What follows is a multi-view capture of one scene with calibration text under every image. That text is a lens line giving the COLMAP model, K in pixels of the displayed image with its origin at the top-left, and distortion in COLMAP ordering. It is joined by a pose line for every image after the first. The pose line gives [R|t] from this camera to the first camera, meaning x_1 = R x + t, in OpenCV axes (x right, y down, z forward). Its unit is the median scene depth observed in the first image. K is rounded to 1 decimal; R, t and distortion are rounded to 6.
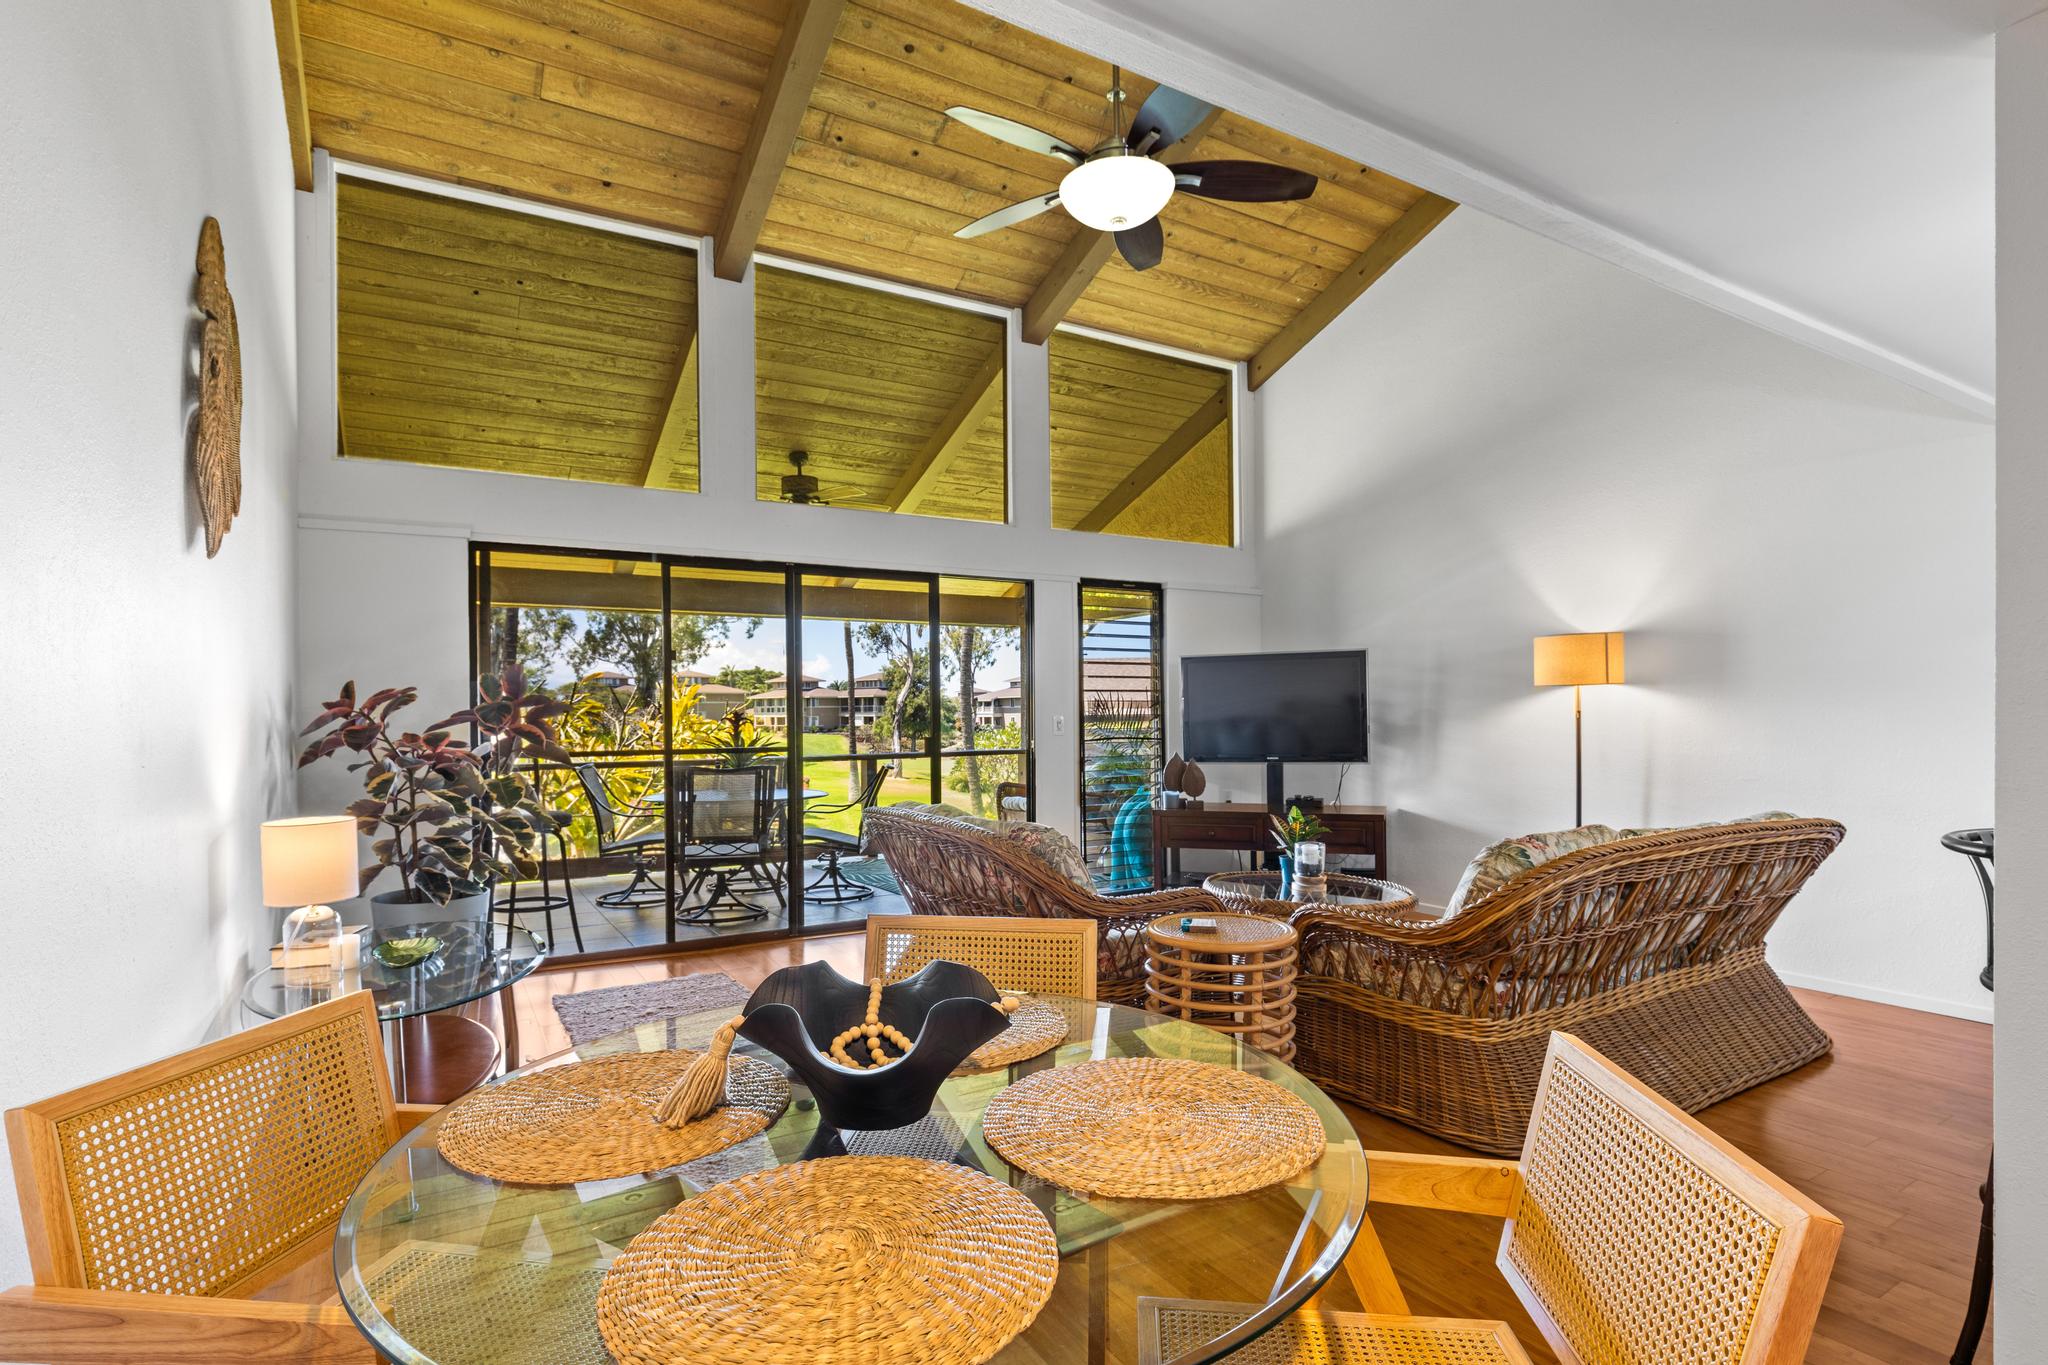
lens RADIAL K [[1011.3, 0, 1014.8], [0, 1011.3, 700.2], [0, 0, 1]] dist [-0.001925, 0.000156]
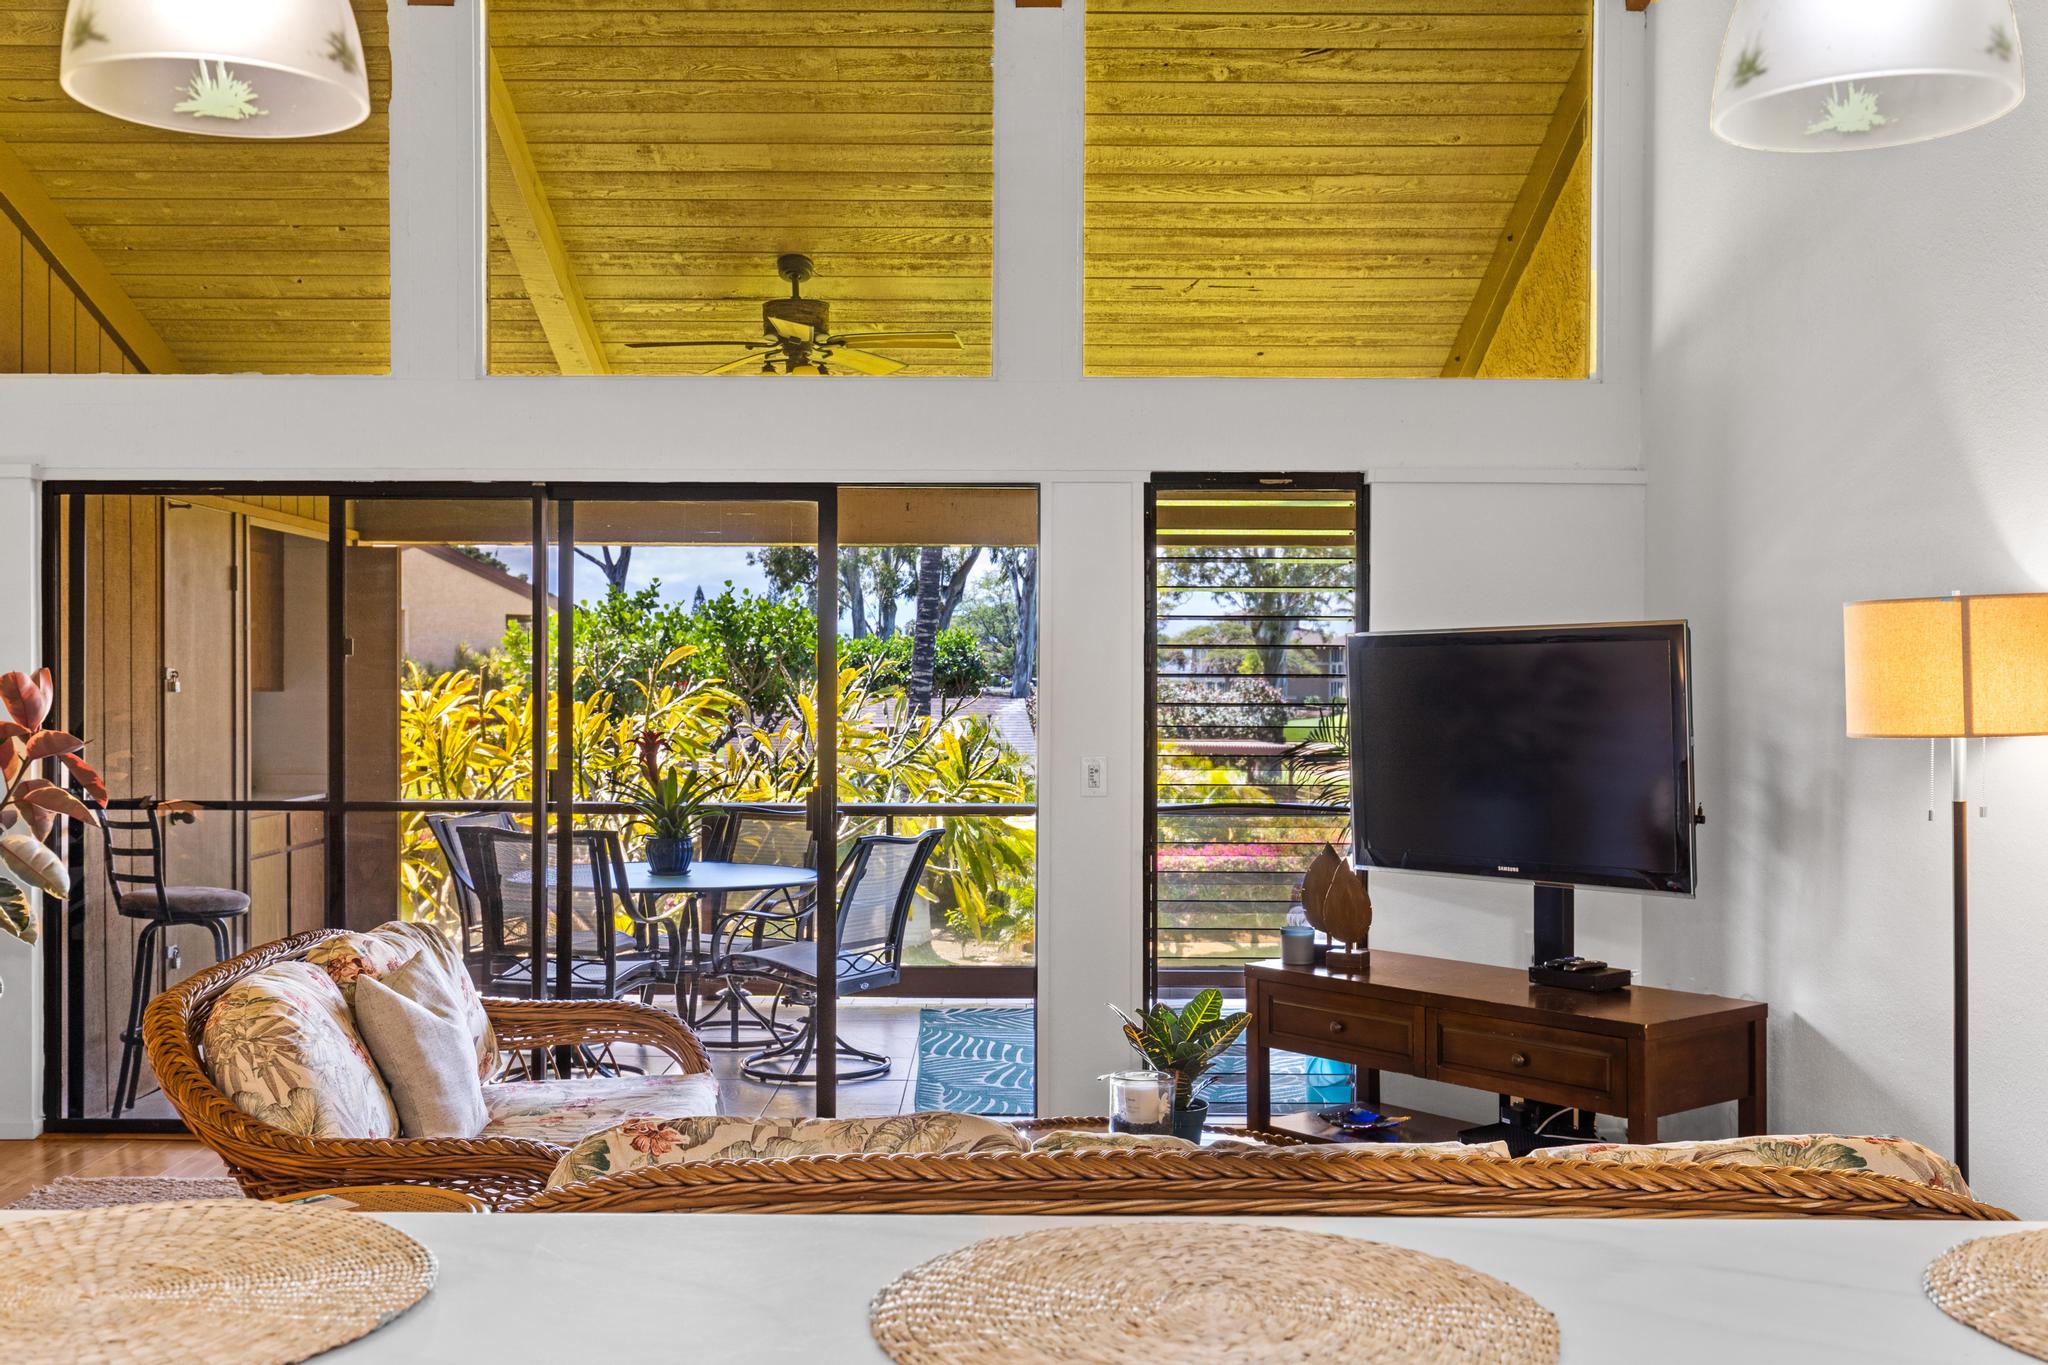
lens RADIAL K [[2030.4, 0, 1028.8], [0, 2030.4, 672.0], [0, 0, 1]] dist [0.017357, 0.000000]
pose [[0.855230, 0.008264, -0.518183, 0.516408], [-0.004589, 0.999954, 0.008373, -0.033429], [0.518228, -0.004783, 0.855229, 0.137817]]
